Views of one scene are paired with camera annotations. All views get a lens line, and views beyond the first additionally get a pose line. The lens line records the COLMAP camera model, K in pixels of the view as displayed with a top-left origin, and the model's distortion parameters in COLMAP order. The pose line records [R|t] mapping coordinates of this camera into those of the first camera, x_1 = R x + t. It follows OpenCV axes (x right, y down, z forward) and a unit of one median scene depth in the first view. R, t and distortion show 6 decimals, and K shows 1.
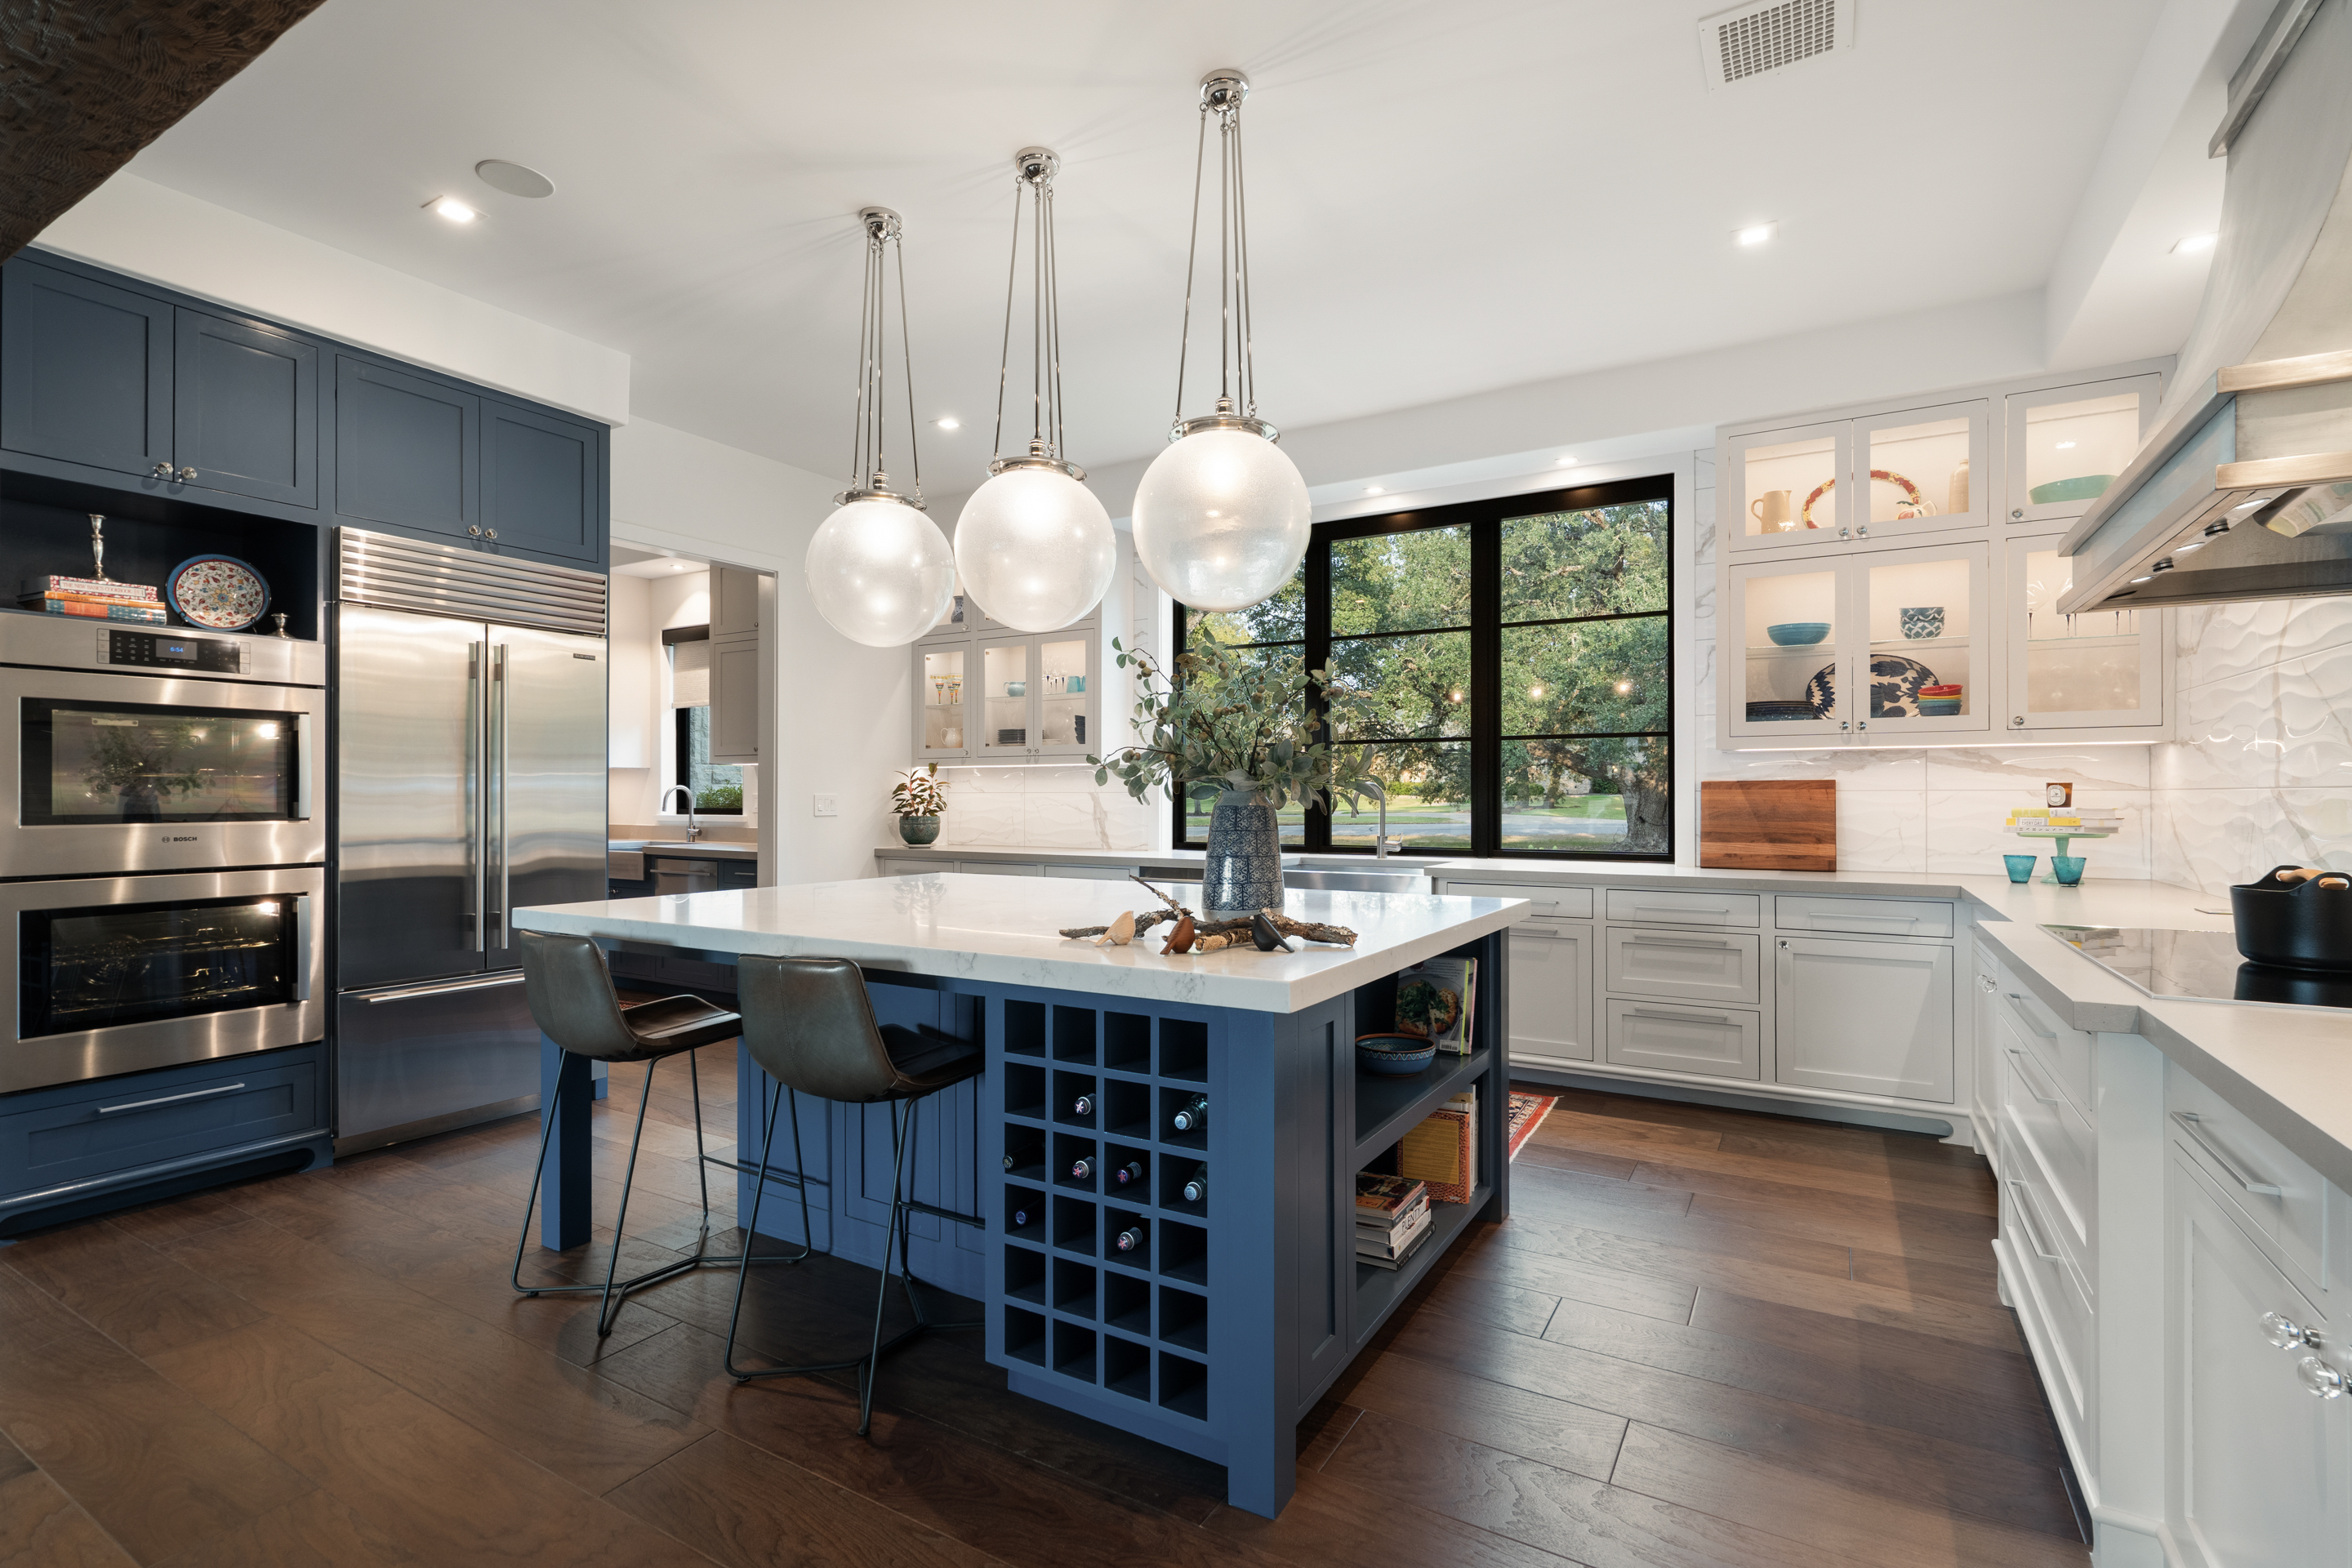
lens RADIAL K [[1081.3, 0, 1182.5], [0, 1081.3, 791.7], [0, 0, 1]] dist [-0.001042, 0.000003]
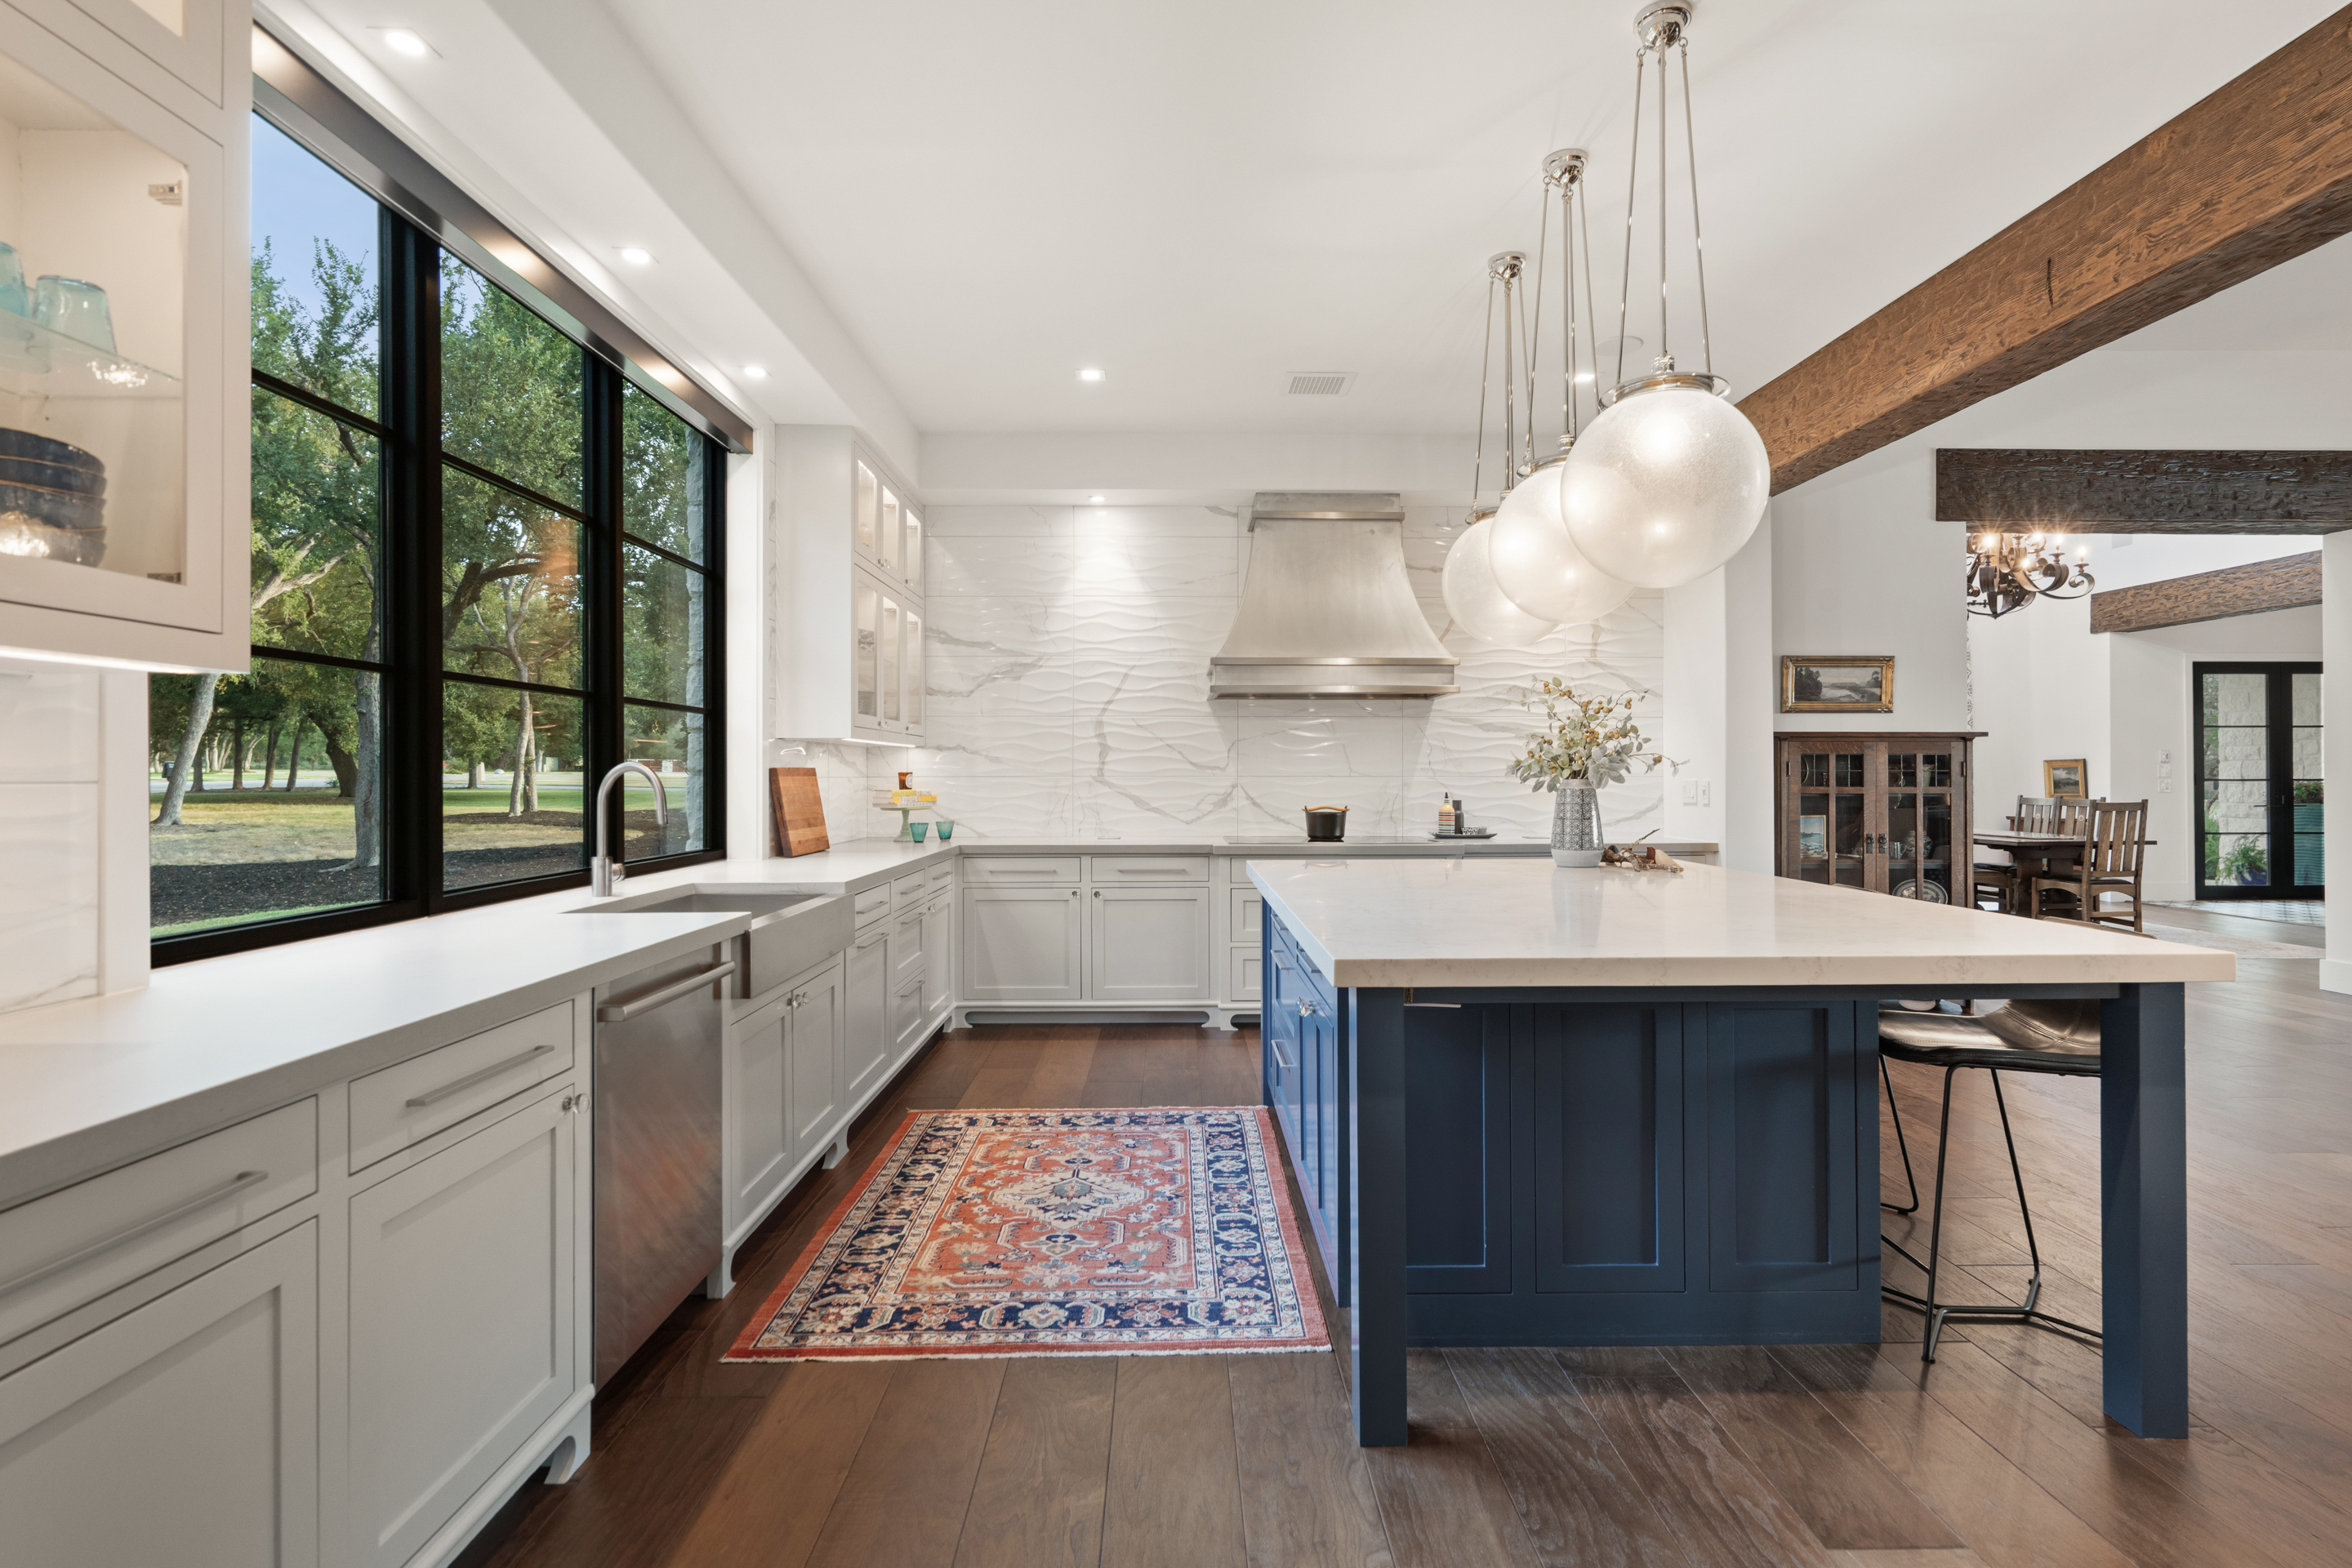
lens RADIAL K [[1105.6, 0, 1180.8], [0, 1105.6, 763.4], [0, 0, 1]] dist [-0.001094, -0.000375]
pose [[-0.519188, 0.008566, 0.854617, -0.610219], [-0.000314, 0.999948, -0.010213, -0.005135], [-0.854660, -0.005571, -0.519158, 1.352898]]
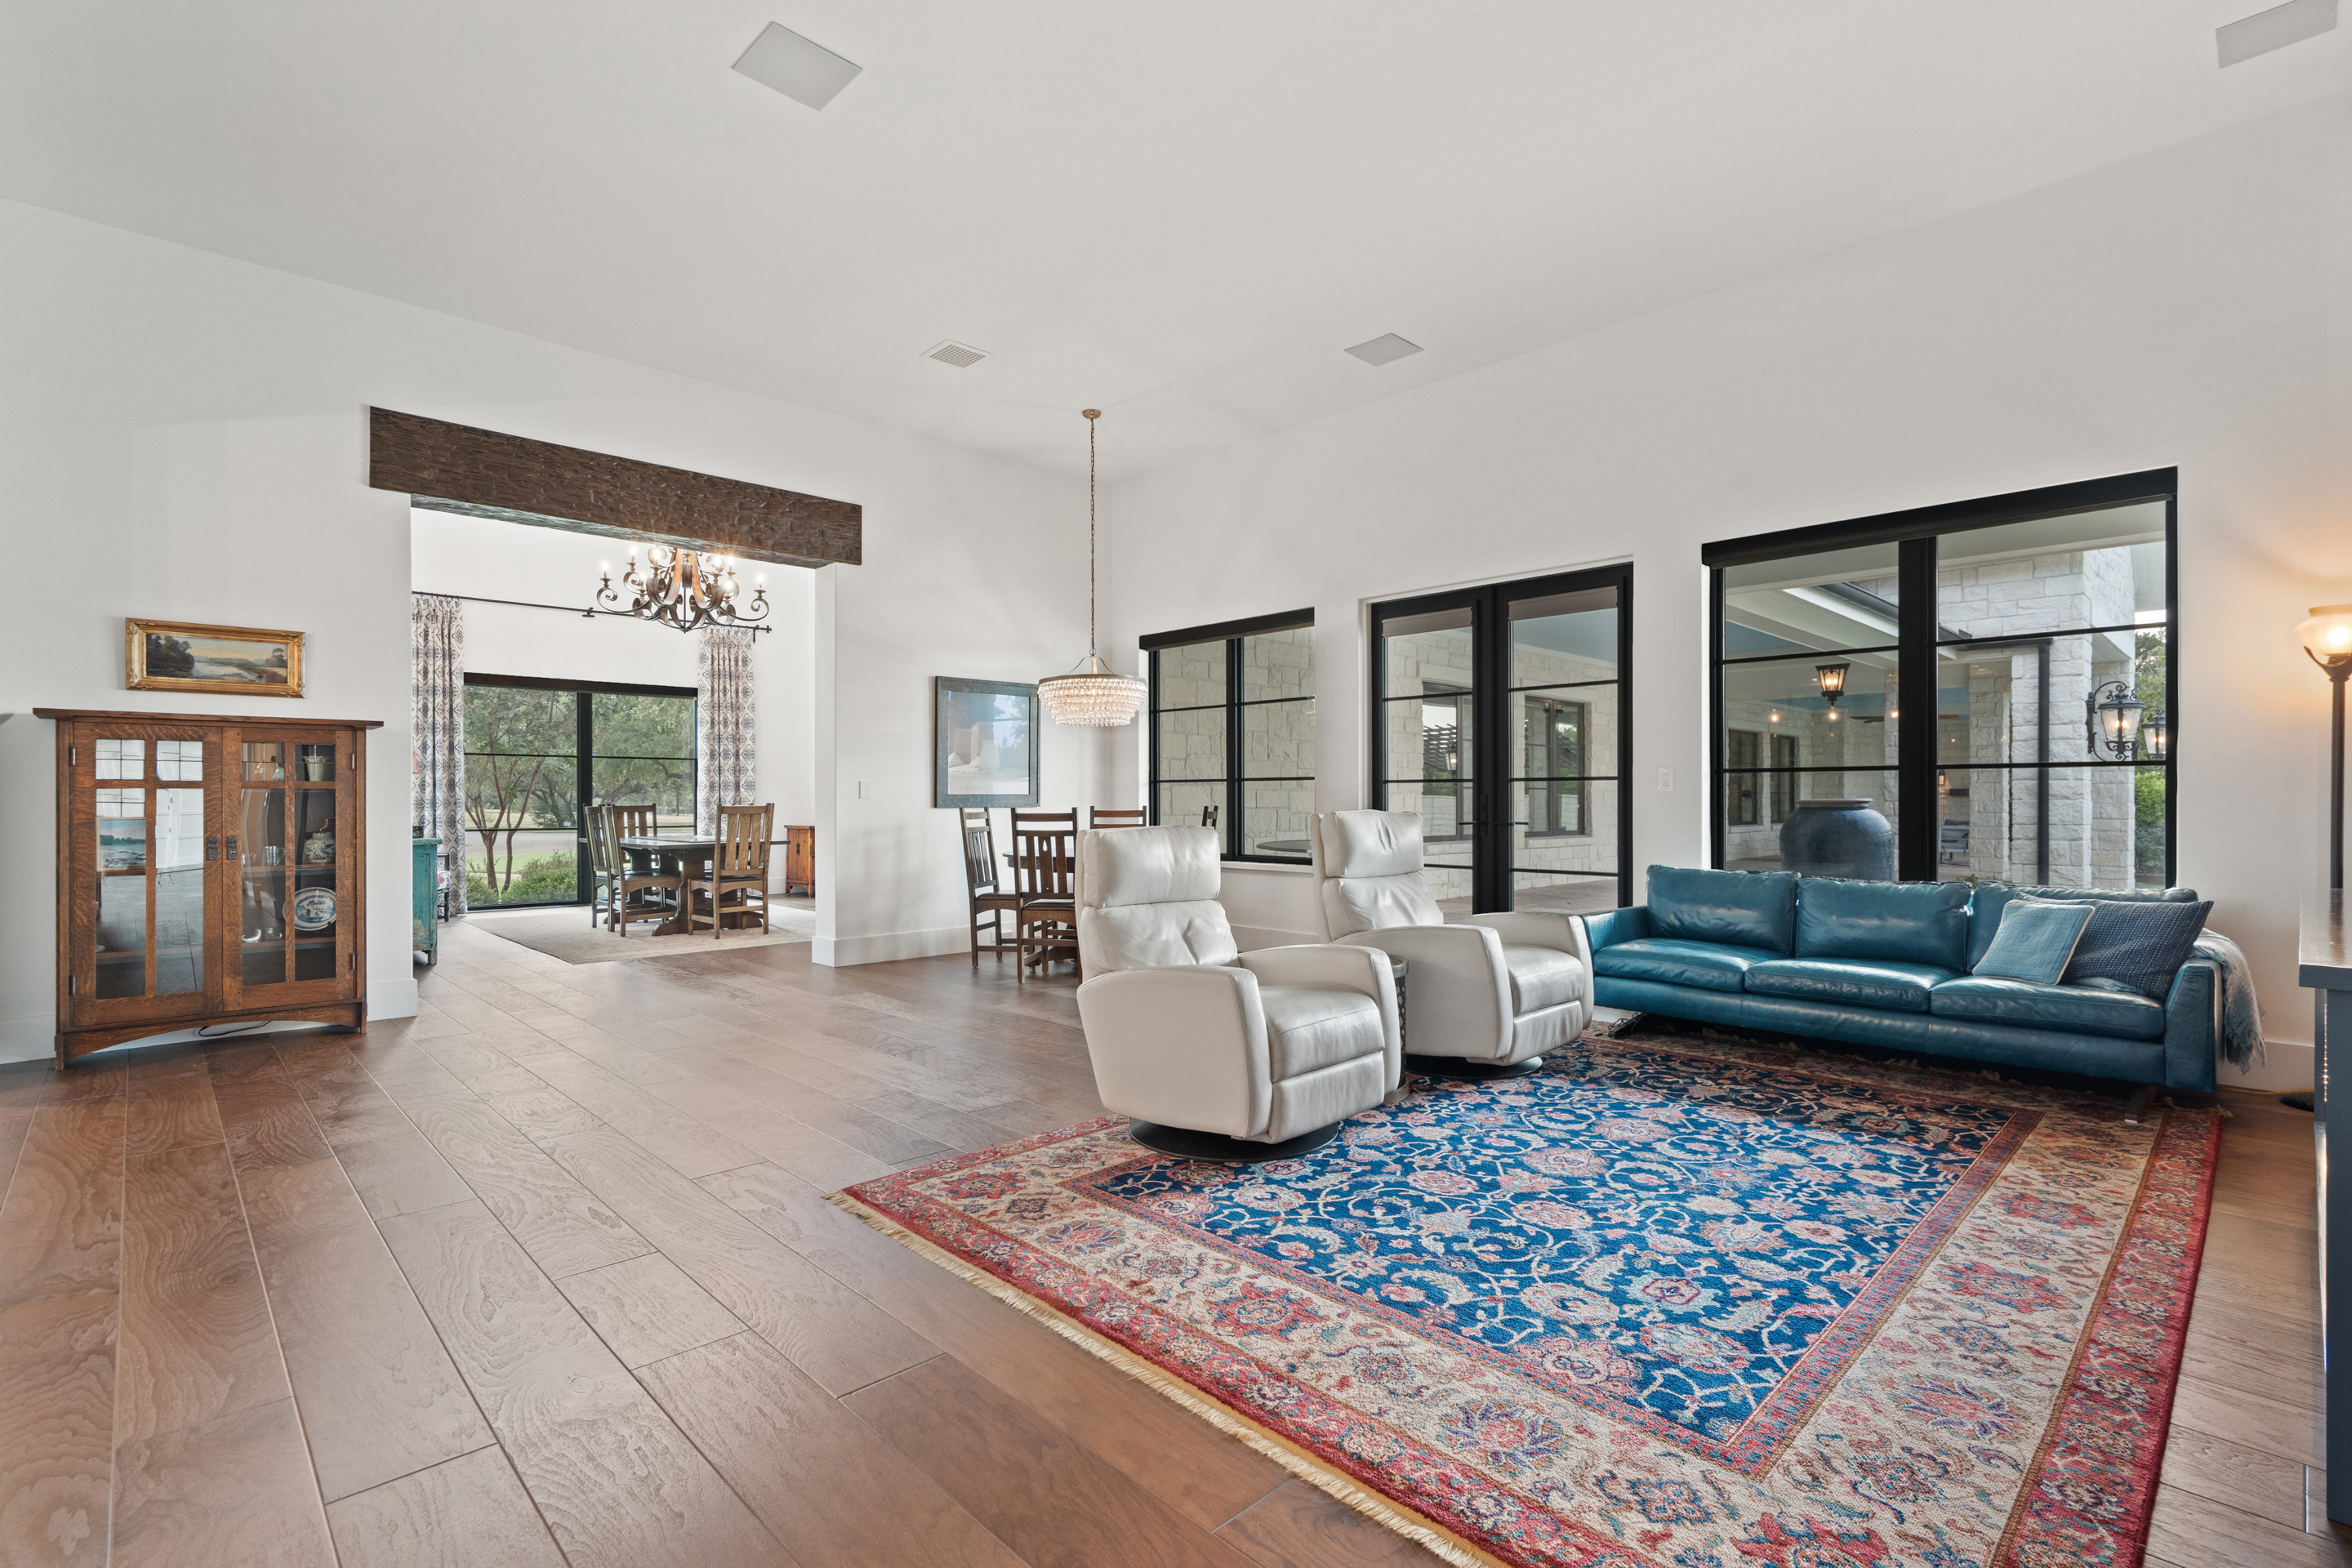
lens RADIAL K [[1090.8, 0, 1181.0], [0, 1090.8, 794.2], [0, 0, 1]] dist [-0.000079, 0.000682]
pose [[-0.963994, 0.006100, 0.265853, -1.159728], [0.004778, 0.999973, -0.005616, 0.035886], [-0.265880, -0.004143, -0.963997, 0.730918]]
